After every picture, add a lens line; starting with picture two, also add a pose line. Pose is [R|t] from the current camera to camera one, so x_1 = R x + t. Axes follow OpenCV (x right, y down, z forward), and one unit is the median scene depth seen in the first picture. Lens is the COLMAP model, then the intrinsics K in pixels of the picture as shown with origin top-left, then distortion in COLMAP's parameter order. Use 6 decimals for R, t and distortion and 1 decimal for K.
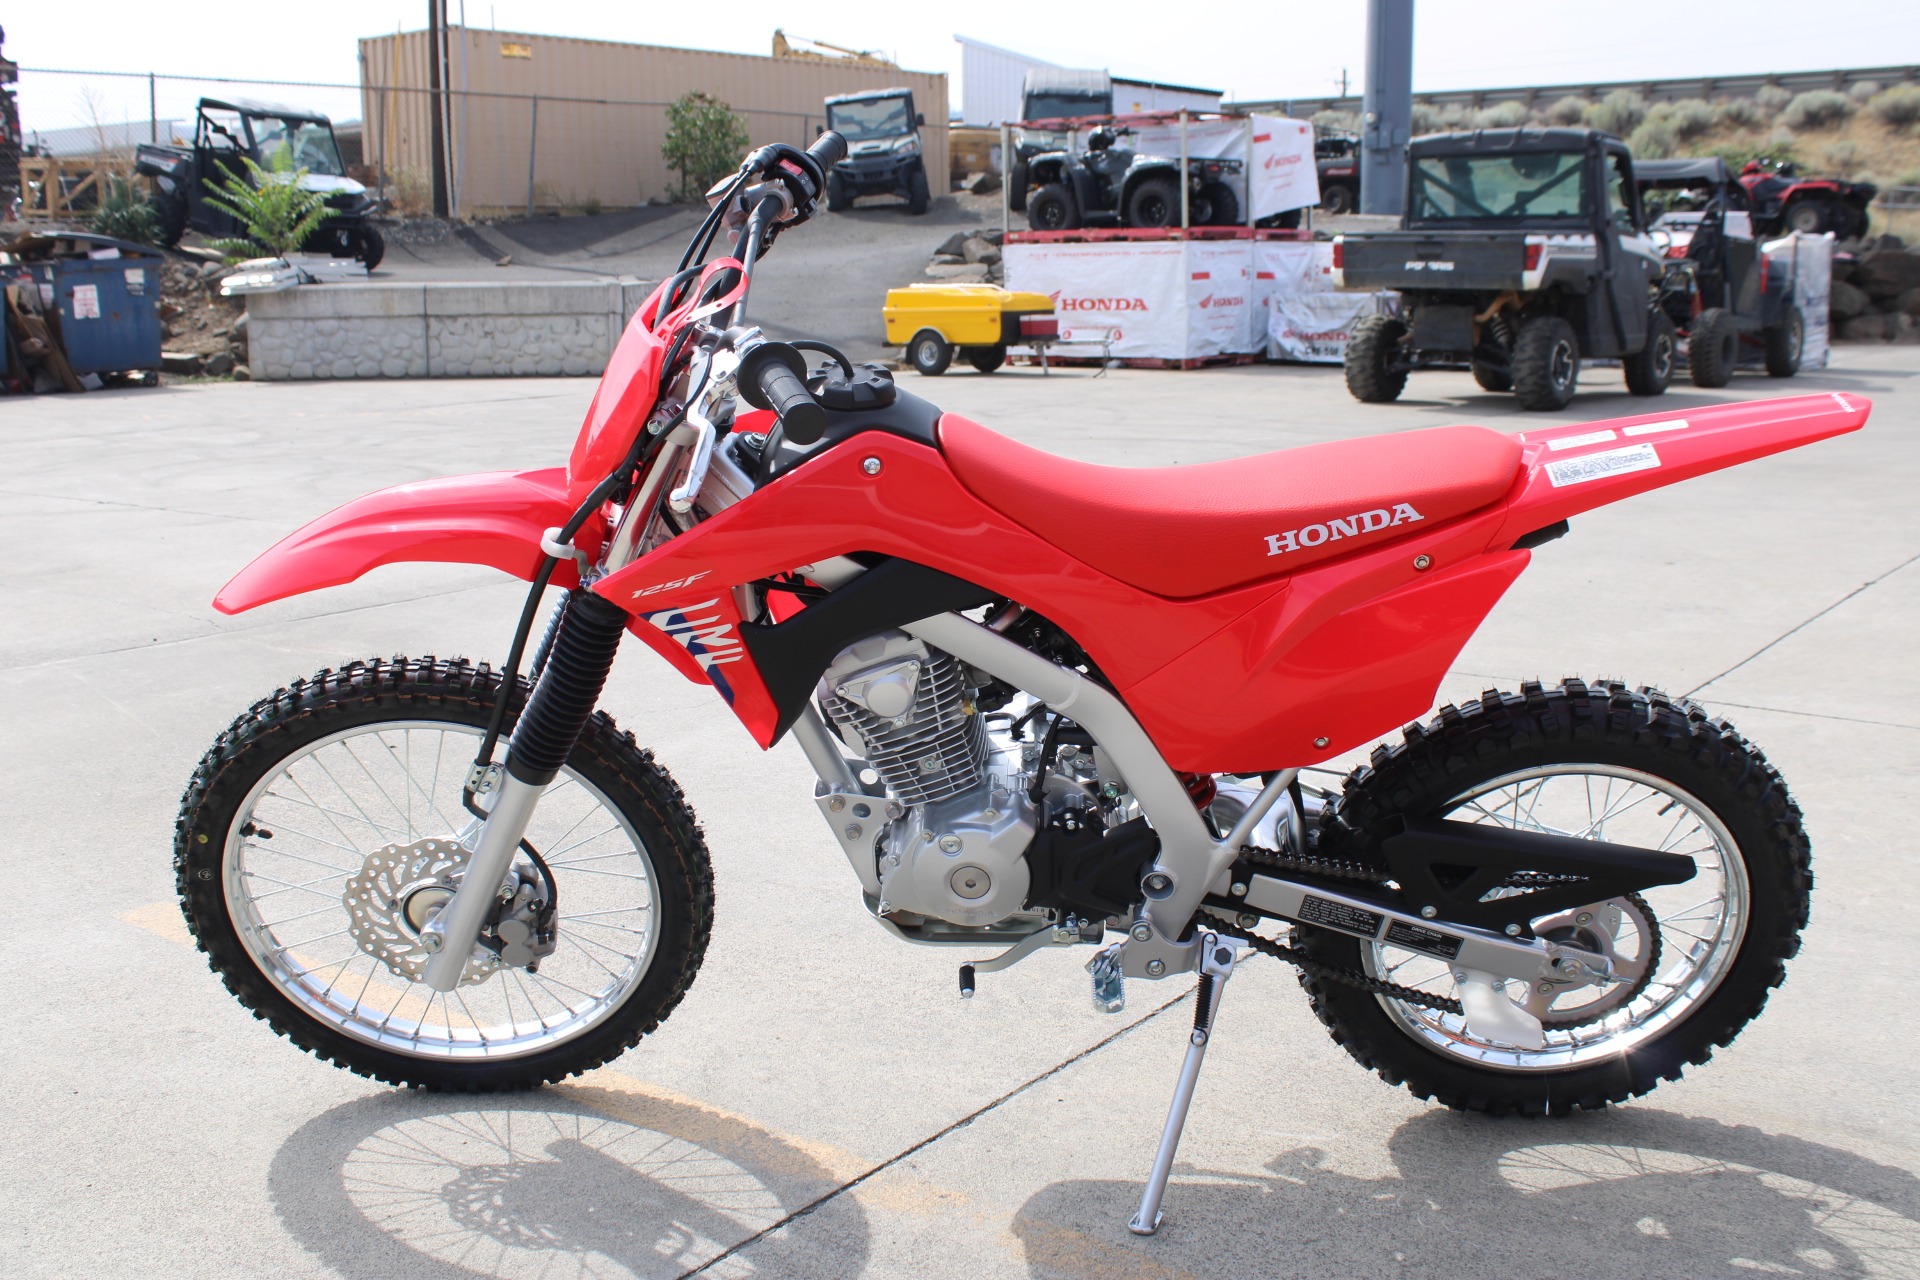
lens RADIAL K [[1913.2, 0, 963.9], [0, 1913.2, 634.8], [0, 0, 1]] dist [-0.150041, 0.182726]
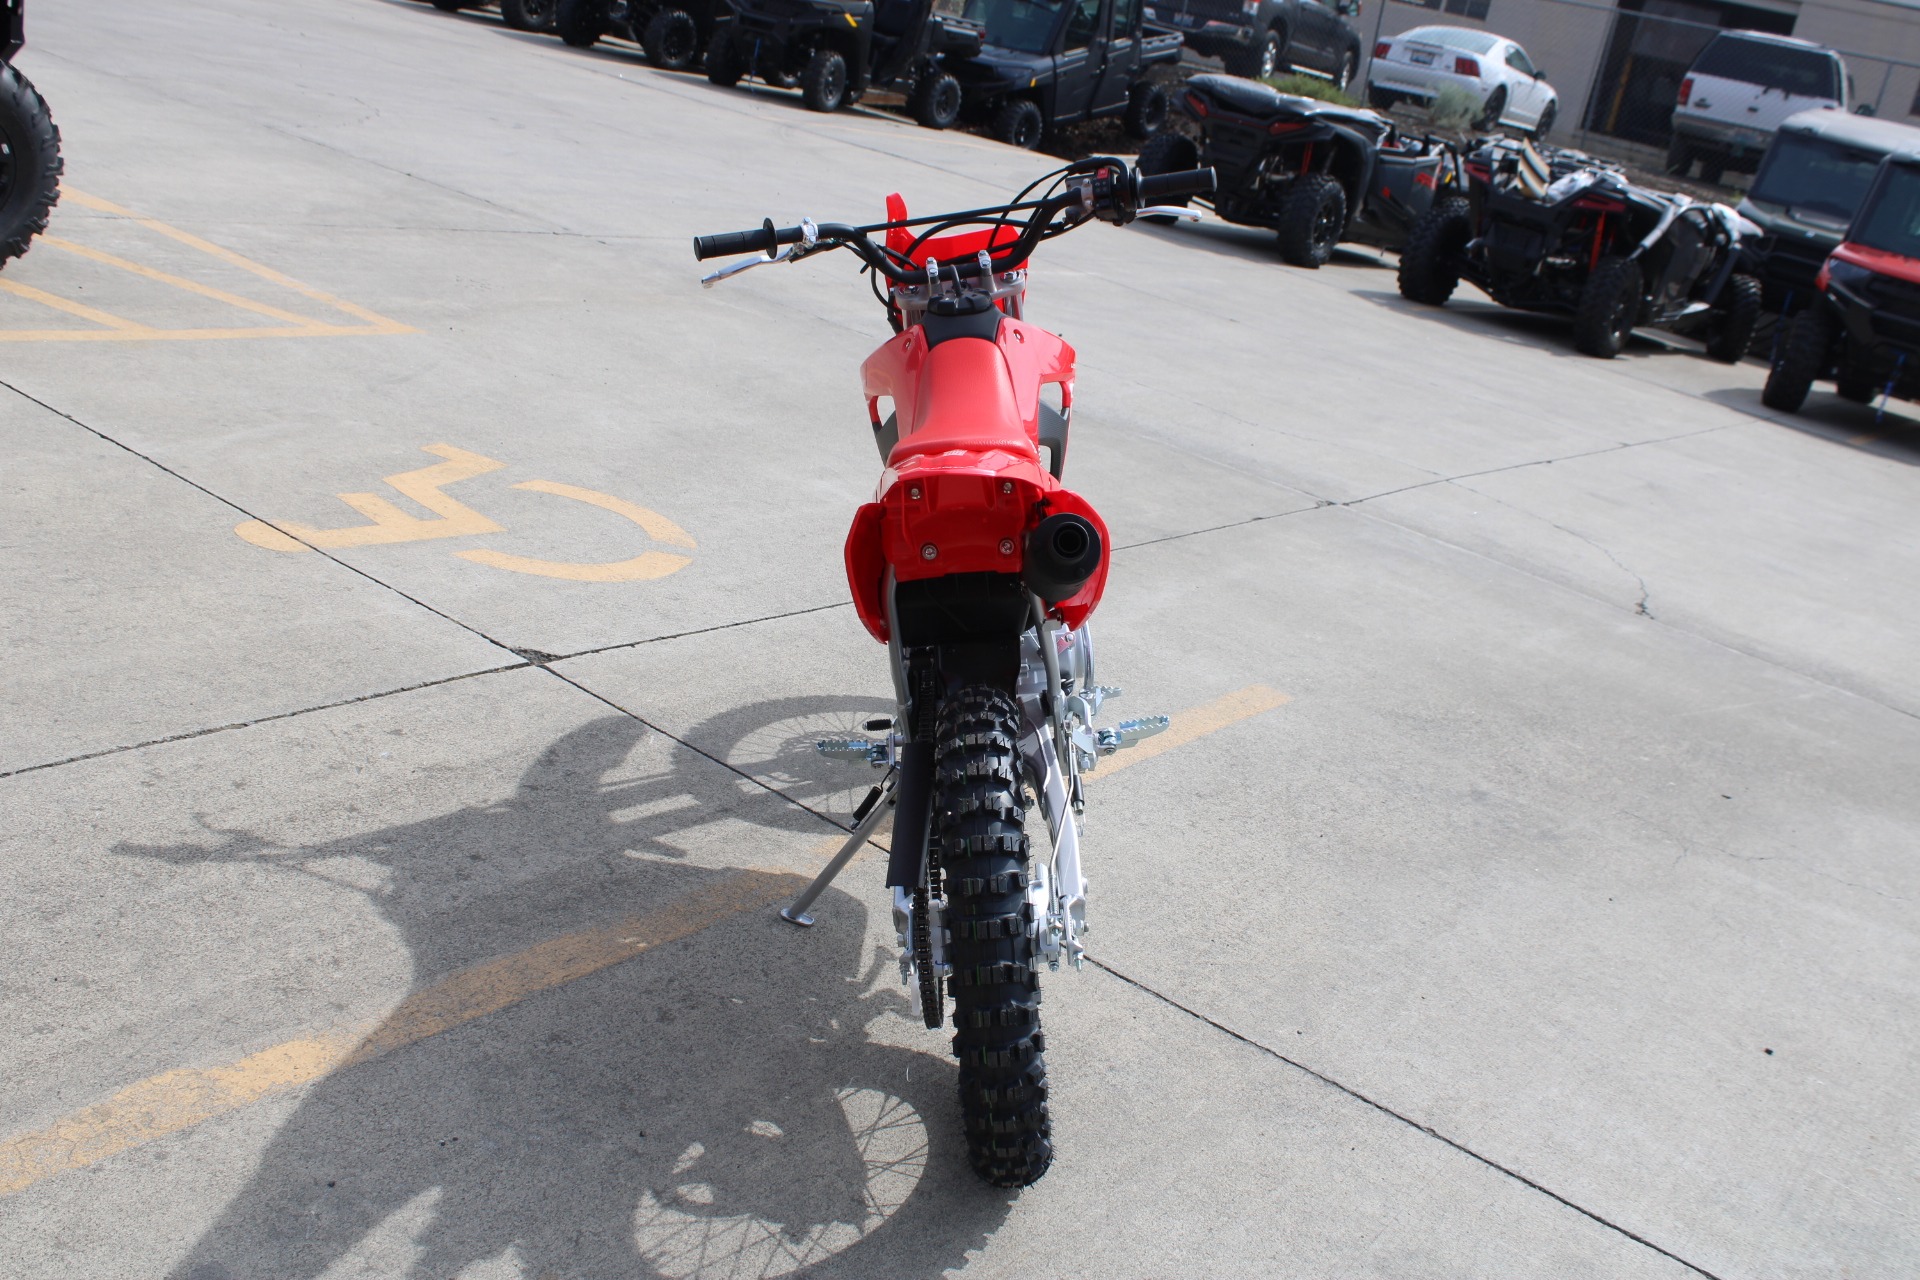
lens RADIAL K [[1913.2, 0, 963.9], [0, 1913.2, 634.8], [0, 0, 1]] dist [-0.150041, 0.182726]
pose [[0.043261, 0.332551, -0.942093, 0.153839], [-0.402973, 0.868674, 0.288130, -0.036275], [0.914189, 0.367173, 0.171589, 0.091603]]
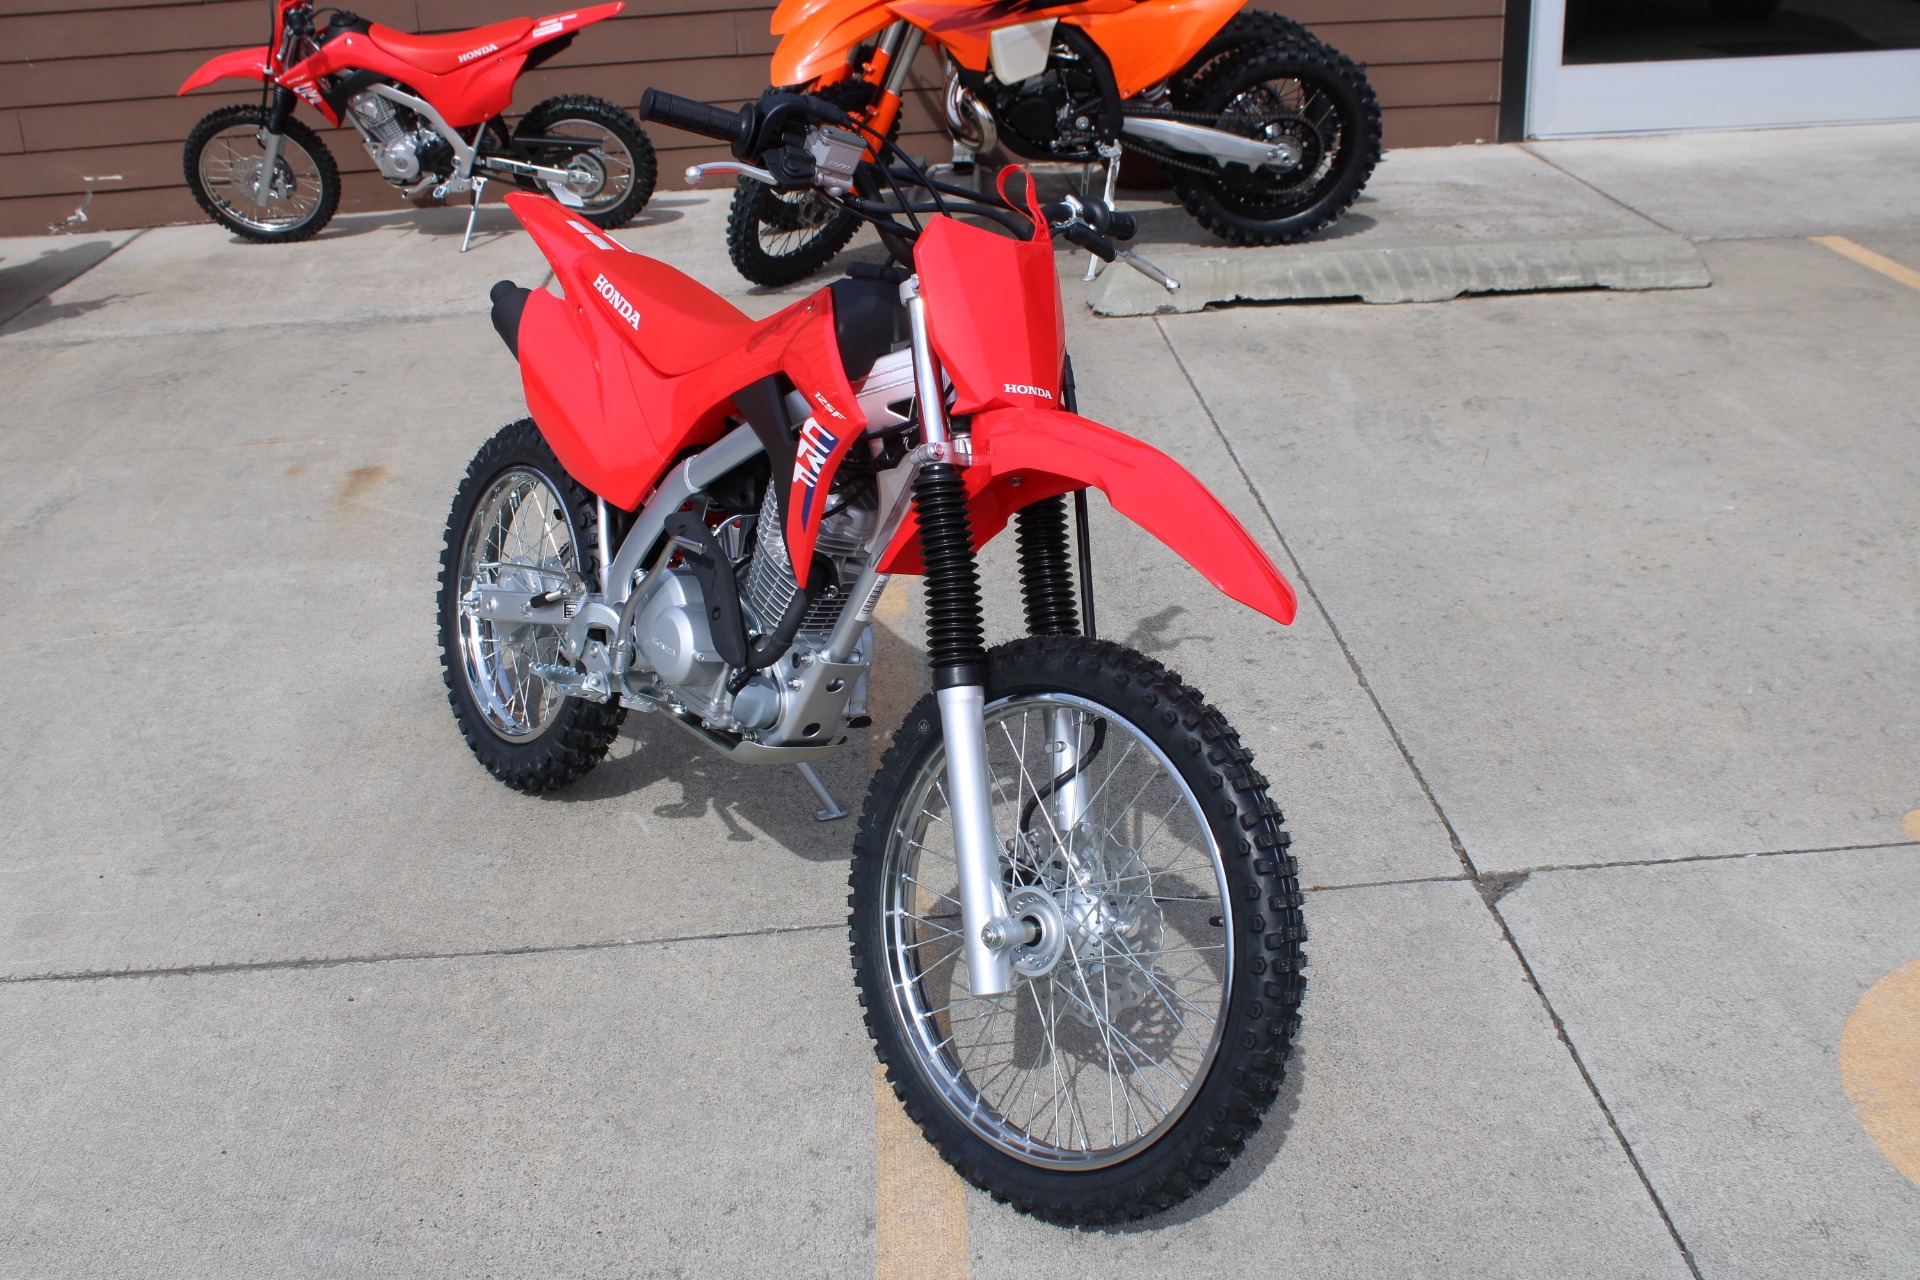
lens RADIAL K [[1905.1, 0, 960.0], [0, 1905.1, 640.0], [0, 0, 1]] dist [-0.134630, 0.149589]
pose [[-0.648154, -0.273733, 0.710610, -0.109464], [0.200944, 0.838606, 0.506321, -0.058415], [-0.734519, 0.470967, -0.488541, 0.180358]]
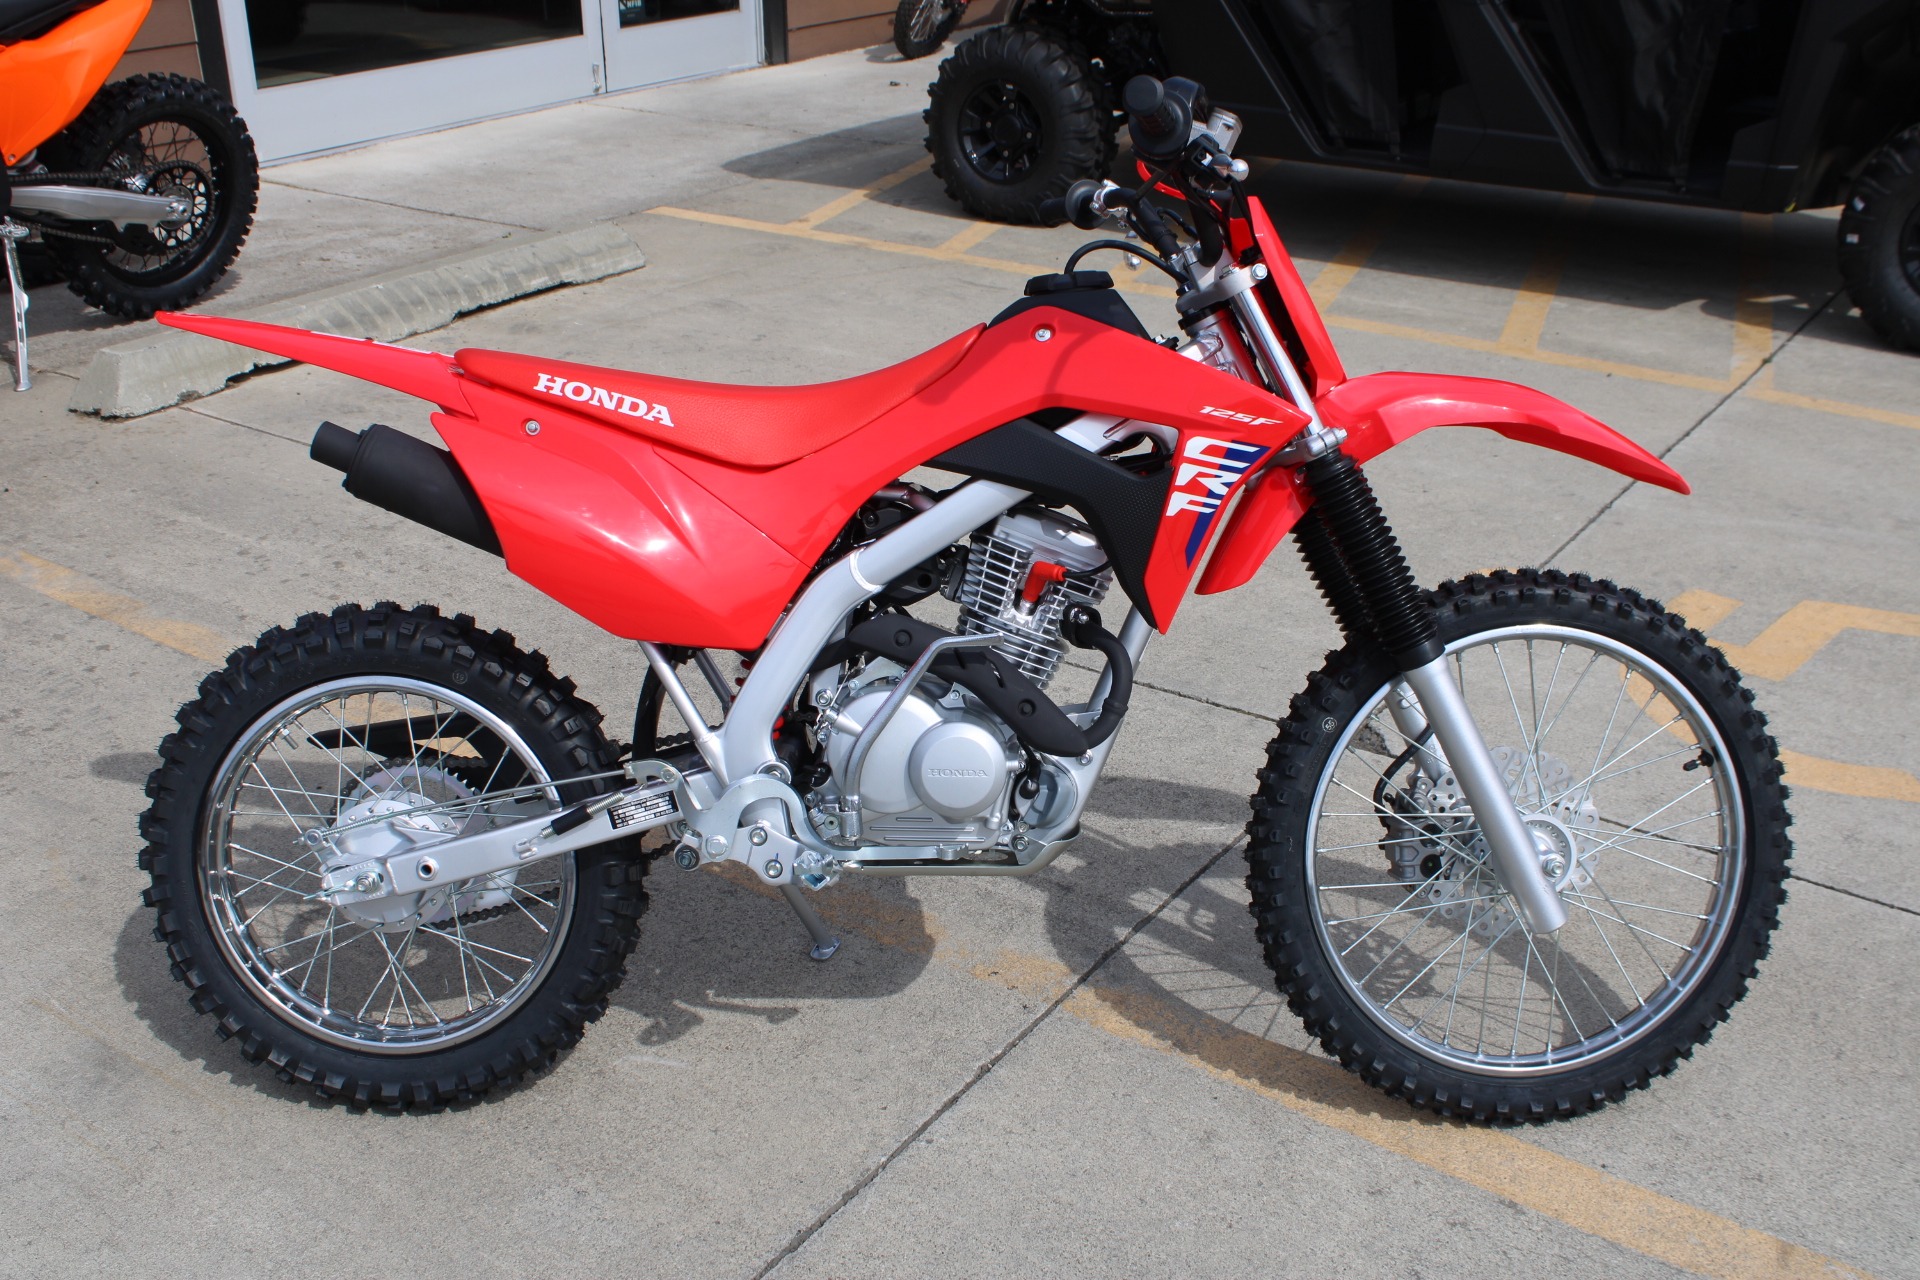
lens RADIAL K [[1913.2, 0, 963.9], [0, 1913.2, 634.8], [0, 0, 1]] dist [-0.150041, 0.182726]
pose [[-0.999041, 0.032869, -0.028938, 0.004106], [0.009702, 0.810502, 0.585655, -0.065740], [0.042704, 0.584812, -0.810044, 0.216064]]
